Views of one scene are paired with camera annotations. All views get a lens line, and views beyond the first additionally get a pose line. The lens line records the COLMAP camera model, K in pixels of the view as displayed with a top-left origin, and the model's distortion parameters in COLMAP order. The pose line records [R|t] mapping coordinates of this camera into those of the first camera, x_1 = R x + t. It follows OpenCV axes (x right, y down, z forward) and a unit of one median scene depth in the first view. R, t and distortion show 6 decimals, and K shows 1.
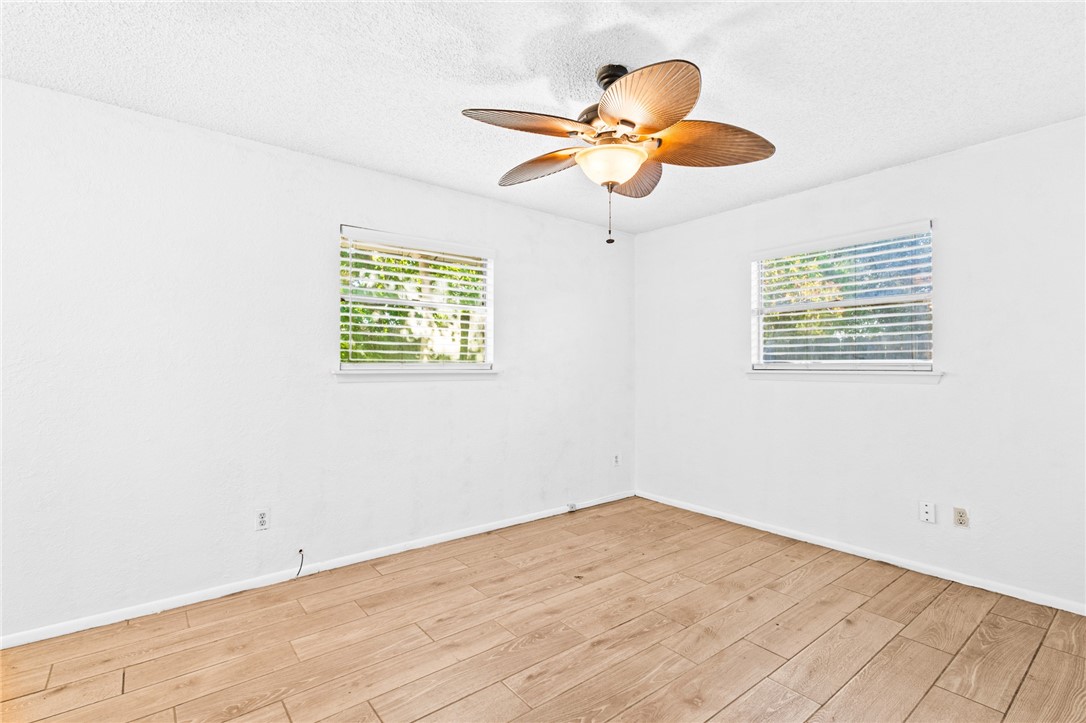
lens RADIAL K [[509.7, 0, 540.9], [0, 509.7, 362.7], [0, 0, 1]] dist [0.025864, -0.011277]
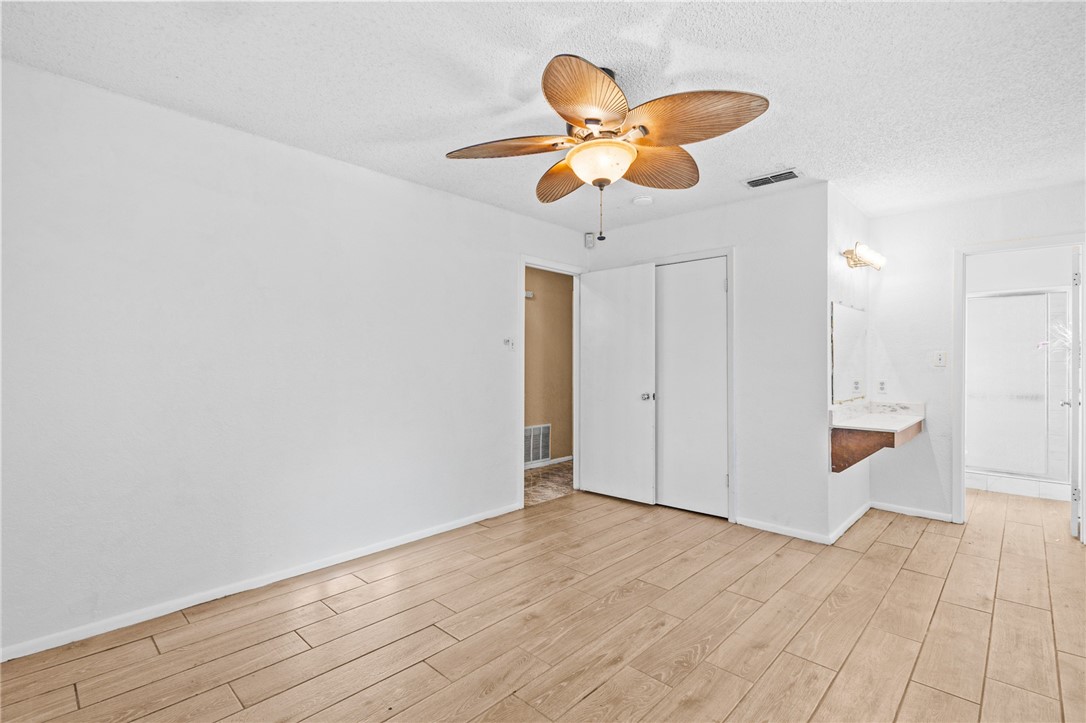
lens RADIAL K [[509.7, 0, 540.9], [0, 509.7, 362.7], [0, 0, 1]] dist [0.025864, -0.011277]
pose [[-0.991416, -0.003361, -0.130701, 0.383627], [-0.002555, 0.999977, -0.006328, 0.013589], [0.130719, -0.005940, -0.991402, 1.979528]]
